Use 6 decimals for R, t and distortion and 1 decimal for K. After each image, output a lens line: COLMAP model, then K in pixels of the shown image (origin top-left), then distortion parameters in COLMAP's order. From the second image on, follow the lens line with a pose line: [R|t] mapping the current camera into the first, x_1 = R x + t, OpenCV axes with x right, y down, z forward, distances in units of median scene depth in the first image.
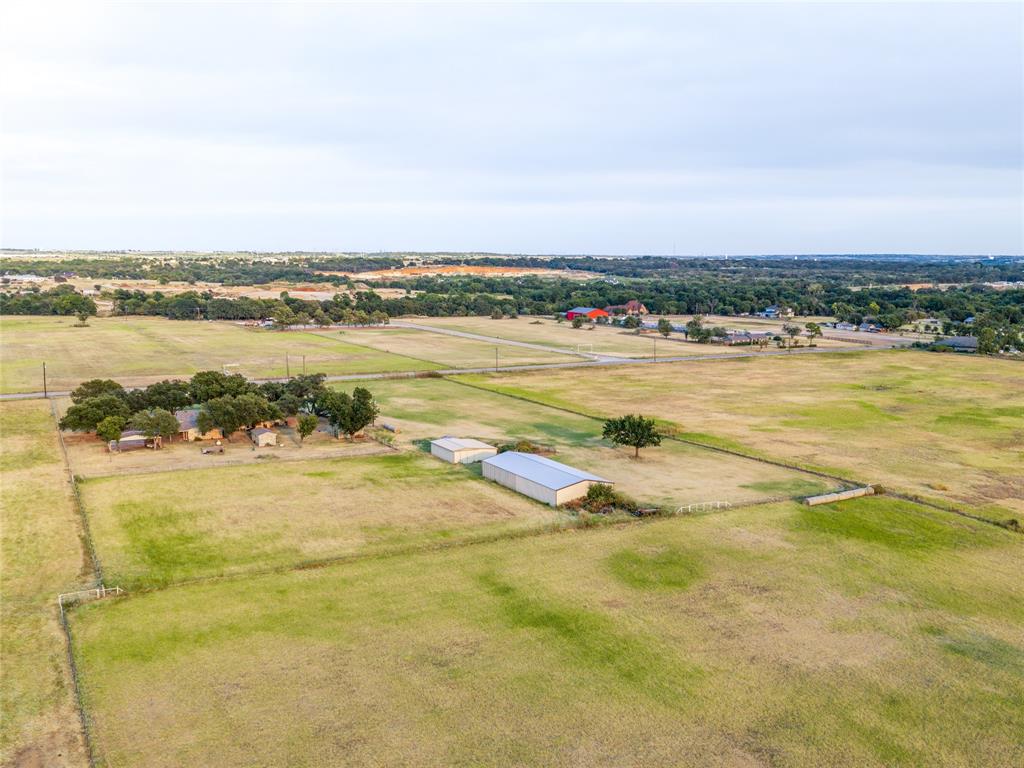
lens RADIAL K [[964.5, 0, 512.0], [0, 964.5, 384.0], [0, 0, 1]] dist [0.007049, -0.001120]
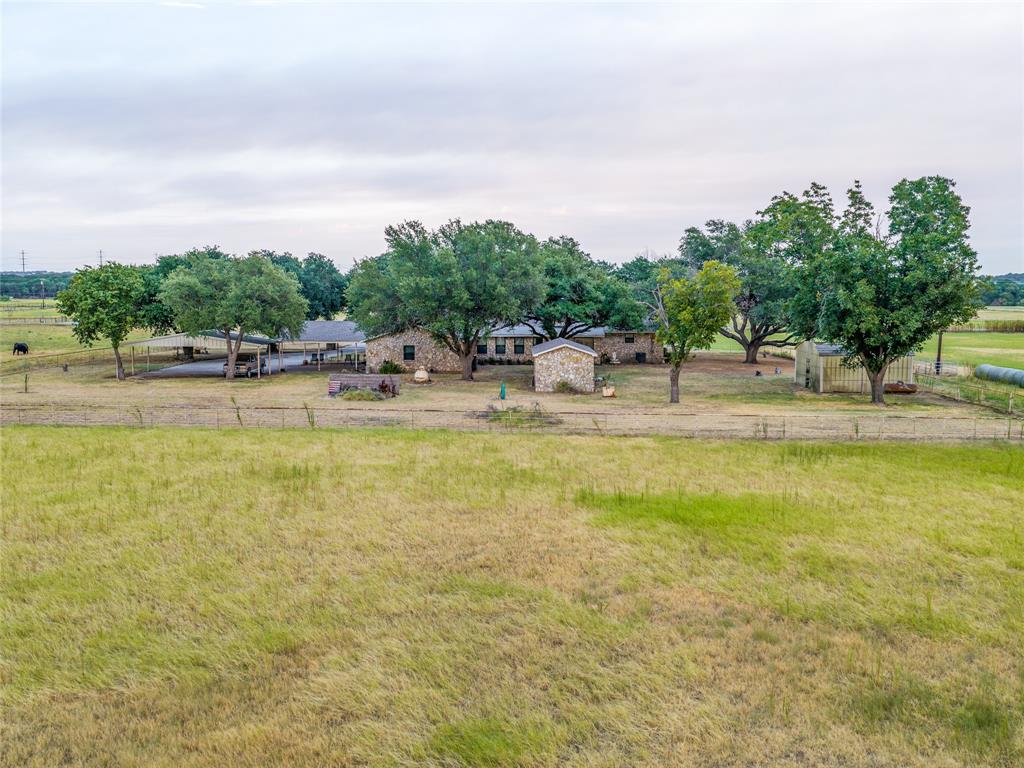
lens RADIAL K [[964.5, 0, 512.0], [0, 964.5, 384.0], [0, 0, 1]] dist [0.007049, -0.001120]
pose [[0.884092, 0.044197, -0.465219, -0.138344], [-0.059075, 0.998101, -0.017443, 0.070012], [0.463565, 0.042904, 0.885024, 0.764426]]
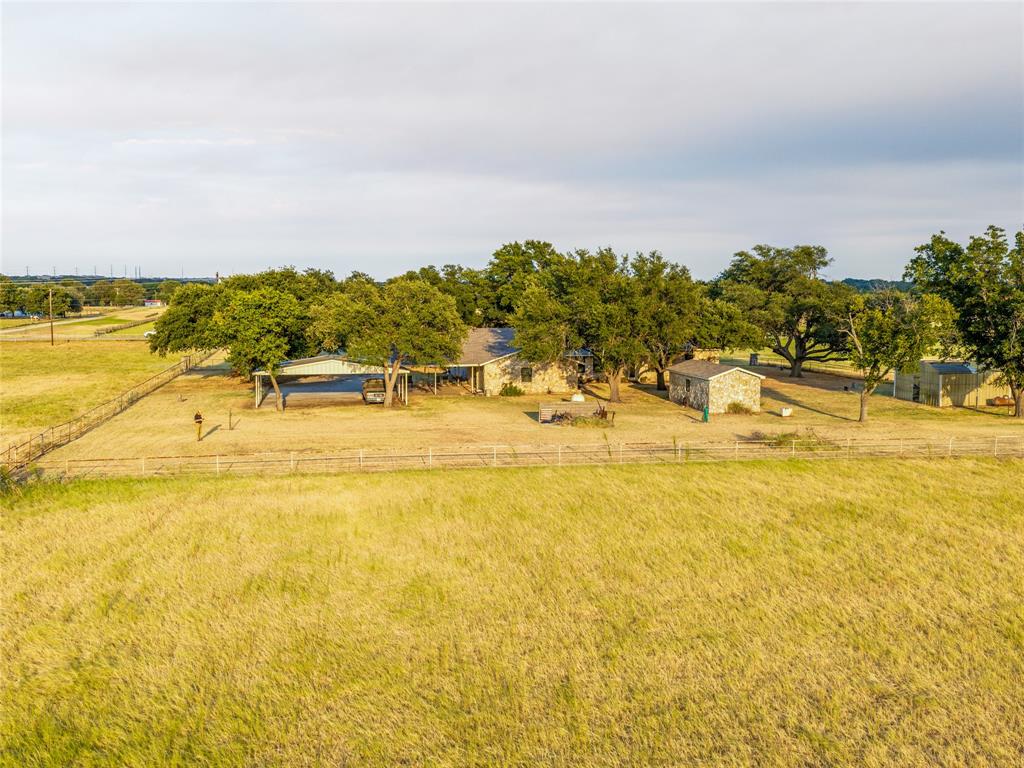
lens RADIAL K [[964.5, 0, 512.0], [0, 964.5, 384.0], [0, 0, 1]] dist [0.007049, -0.001120]
pose [[0.966240, 0.024784, -0.256449, -0.251554], [-0.033613, 0.998981, -0.030103, 0.068976], [0.255442, 0.037706, 0.966089, 0.709740]]
